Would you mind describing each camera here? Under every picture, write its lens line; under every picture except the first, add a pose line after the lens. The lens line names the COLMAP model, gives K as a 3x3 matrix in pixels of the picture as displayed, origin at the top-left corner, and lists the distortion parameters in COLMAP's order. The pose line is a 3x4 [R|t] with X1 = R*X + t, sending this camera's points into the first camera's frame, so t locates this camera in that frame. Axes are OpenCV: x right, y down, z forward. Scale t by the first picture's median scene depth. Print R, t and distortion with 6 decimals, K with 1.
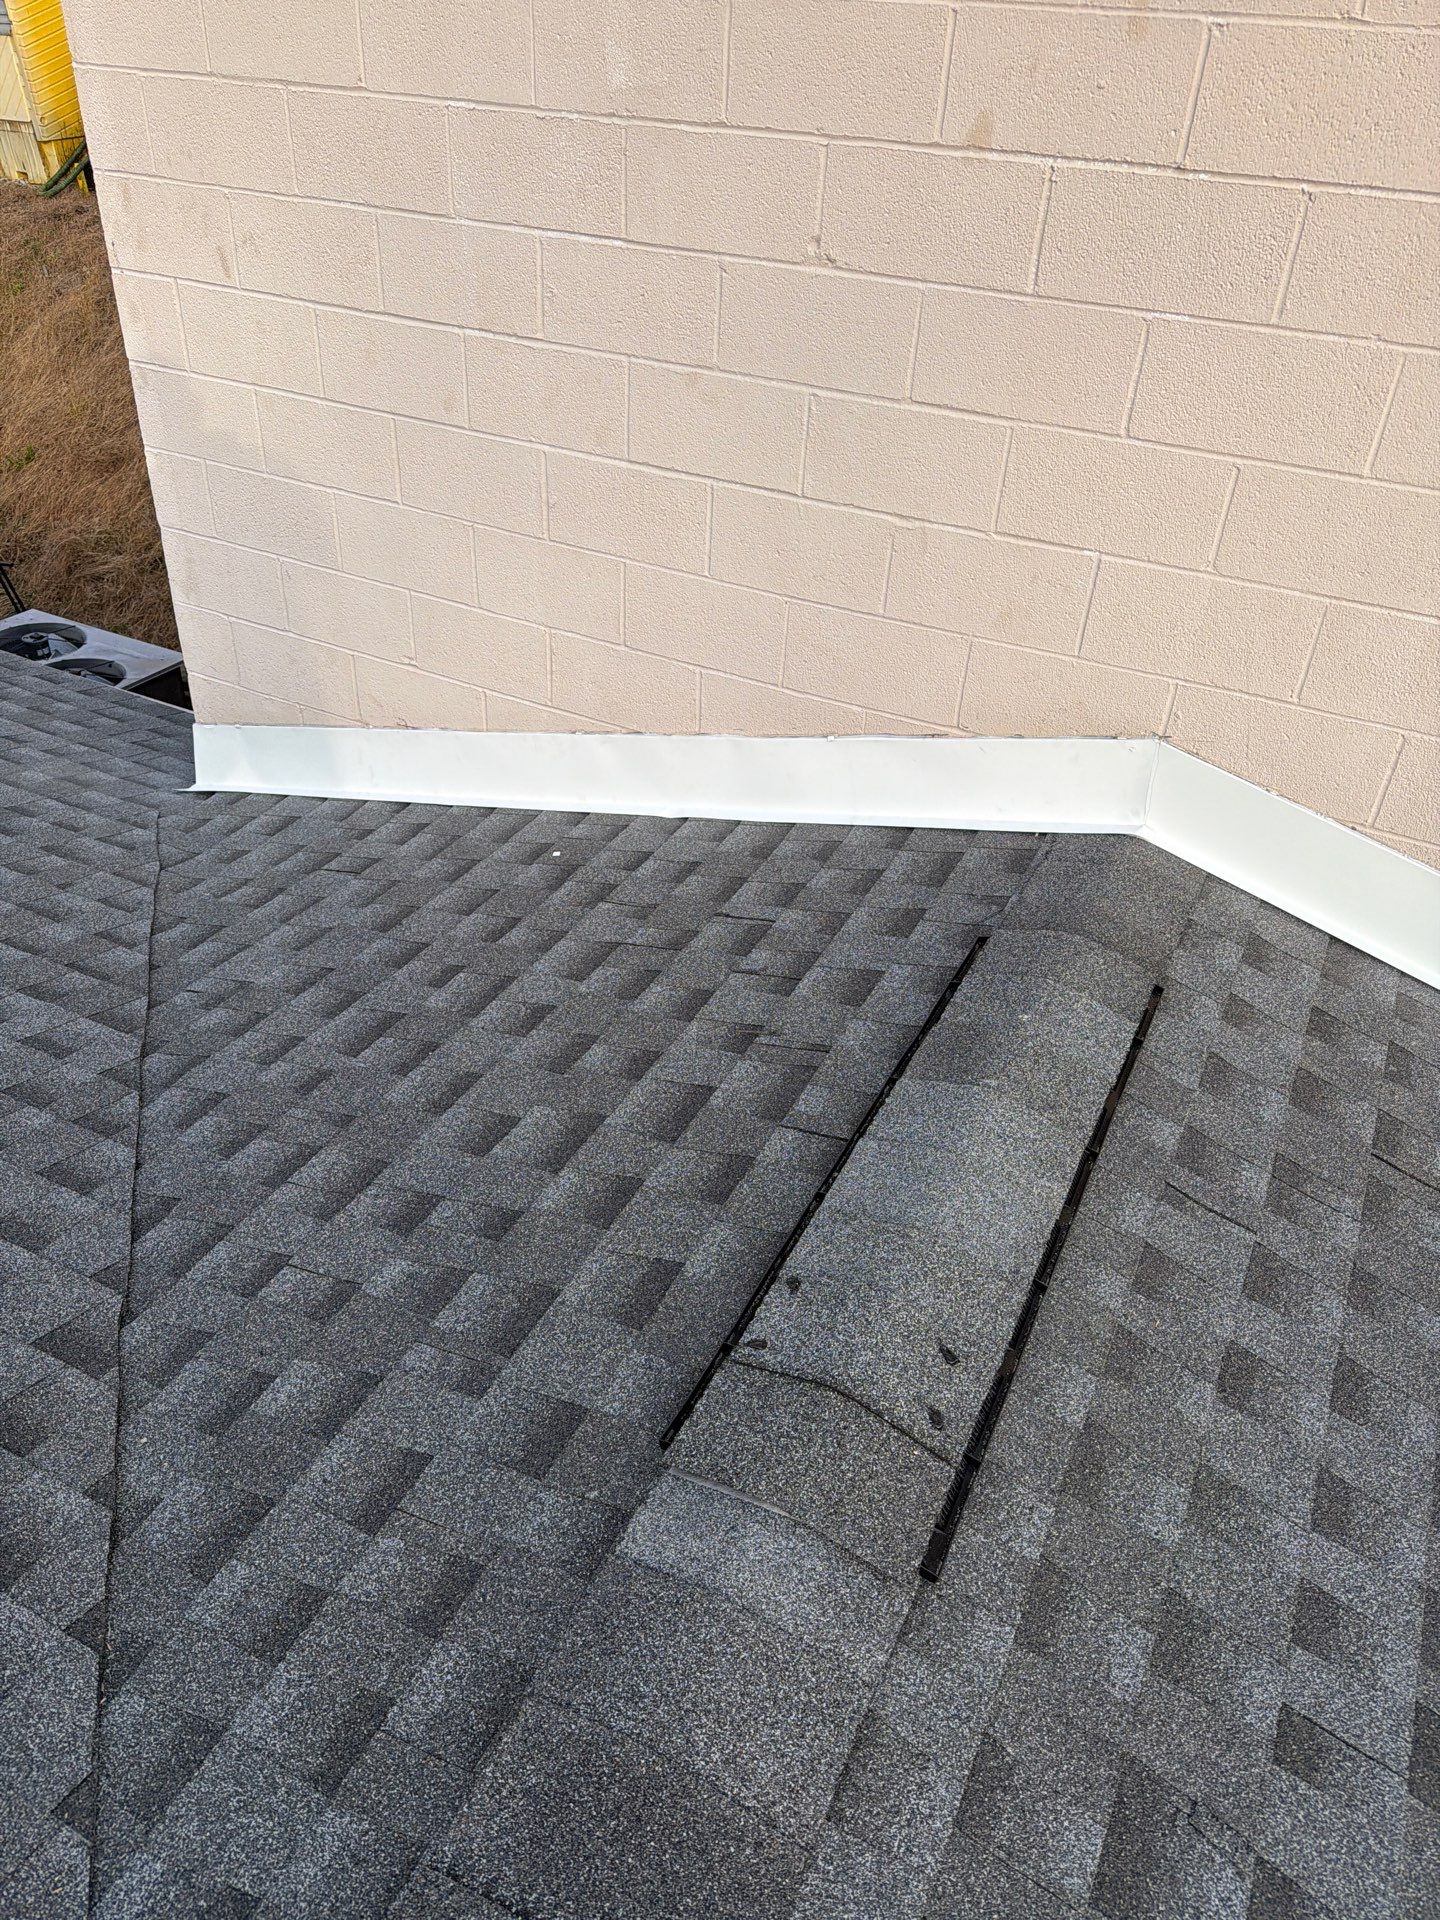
lens RADIAL K [[1357.3, 0, 720.0], [0, 1357.3, 960.0], [0, 0, 1]] dist [0.191337, -0.326438]
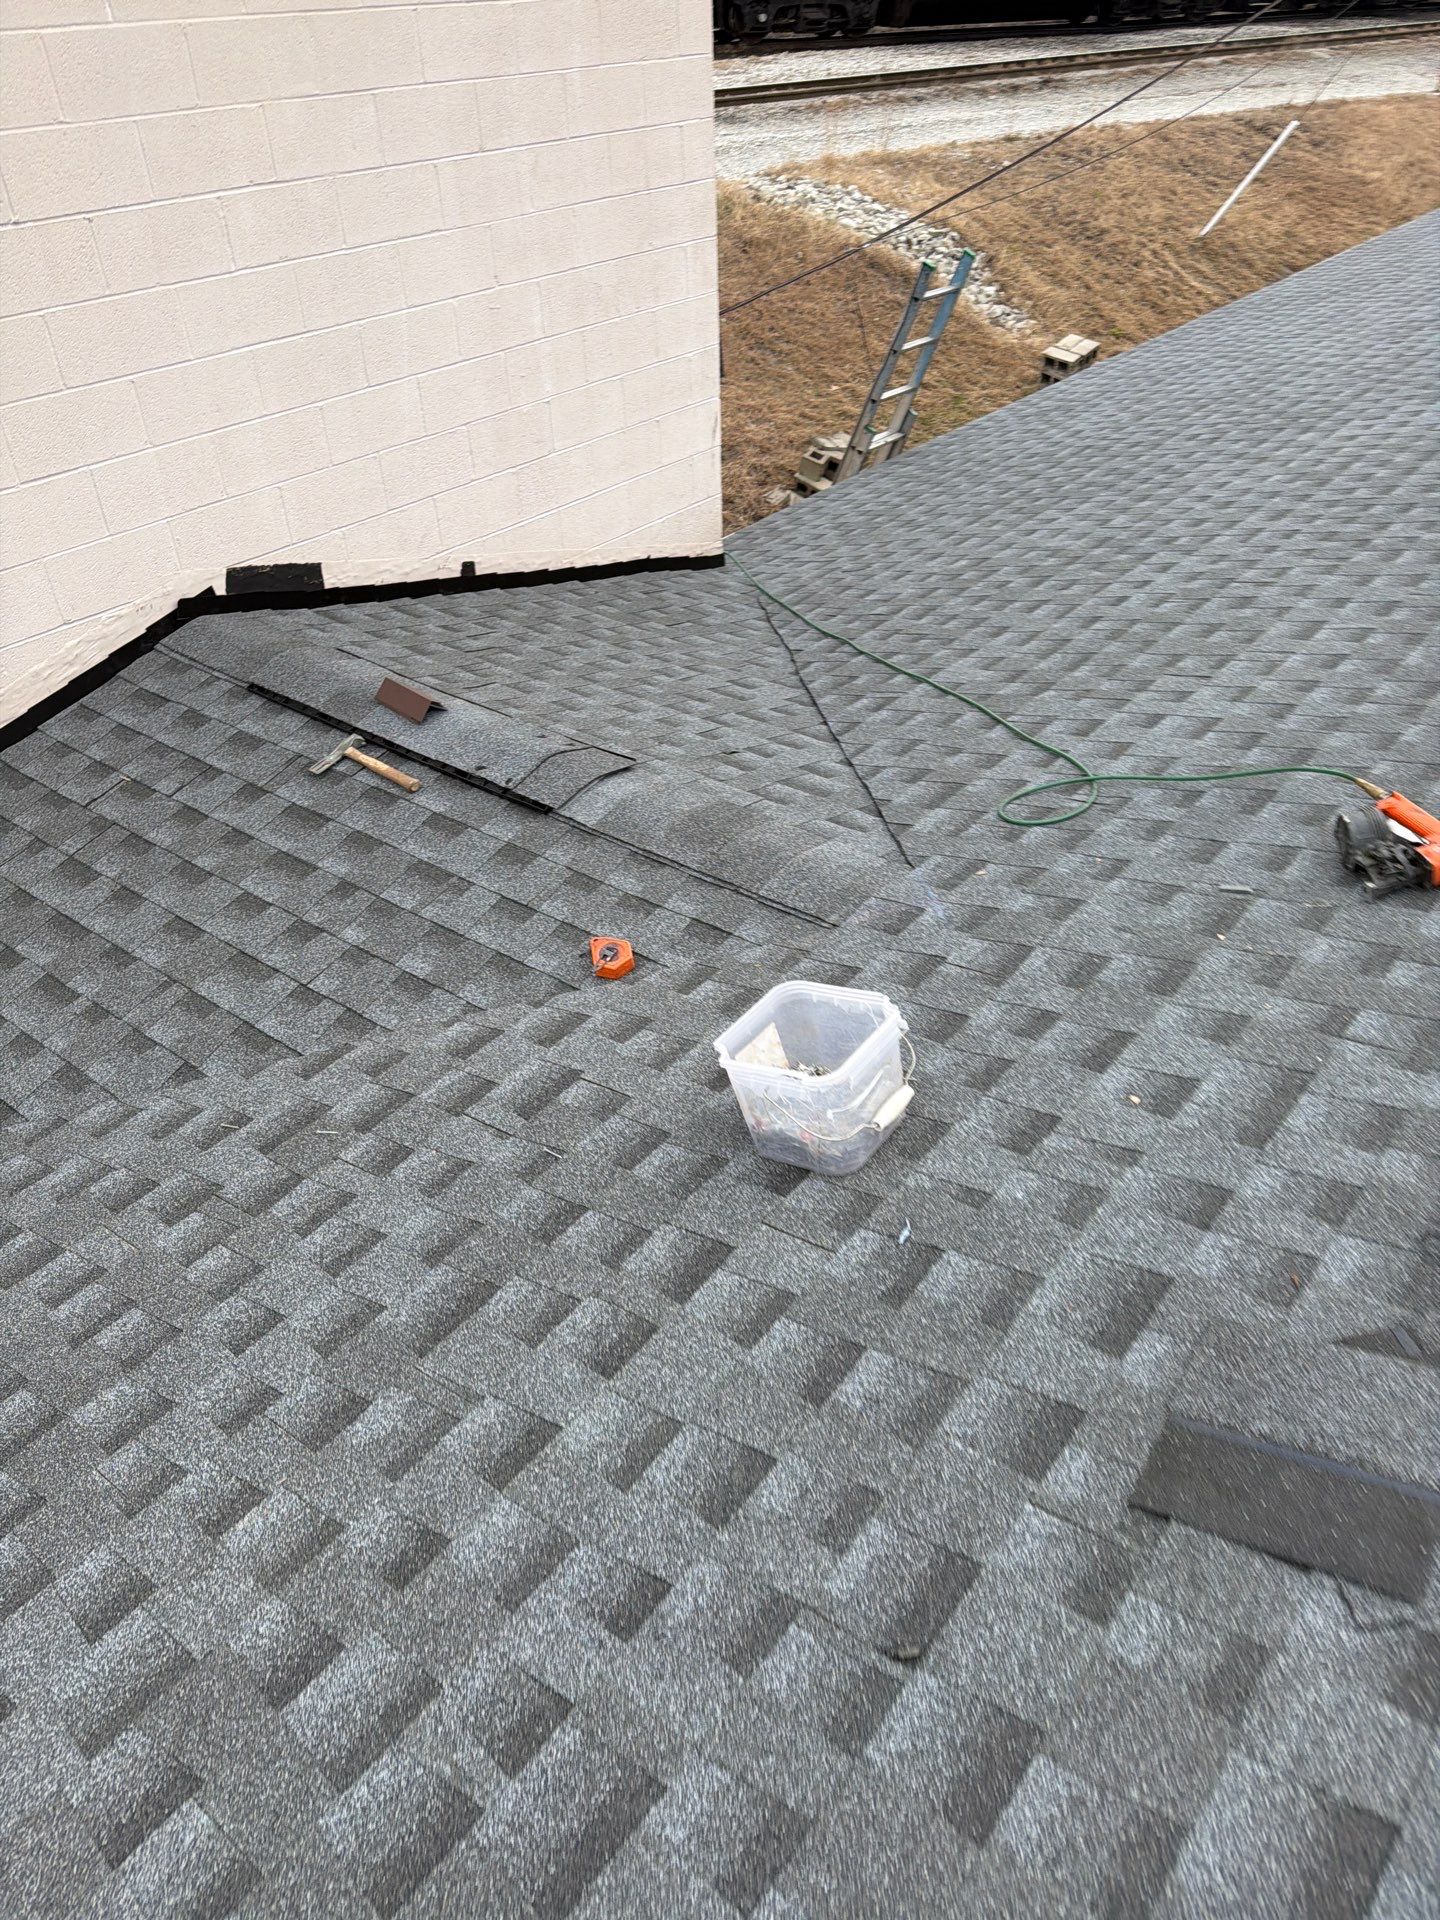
lens RADIAL K [[1357.3, 0, 720.0], [0, 1357.3, 960.0], [0, 0, 1]] dist [0.191337, -0.326438]
pose [[0.199754, -0.616390, 0.761684, -1.348615], [0.601266, 0.690898, 0.401422, -0.137915], [-0.773678, 0.377789, 0.508624, -0.152396]]
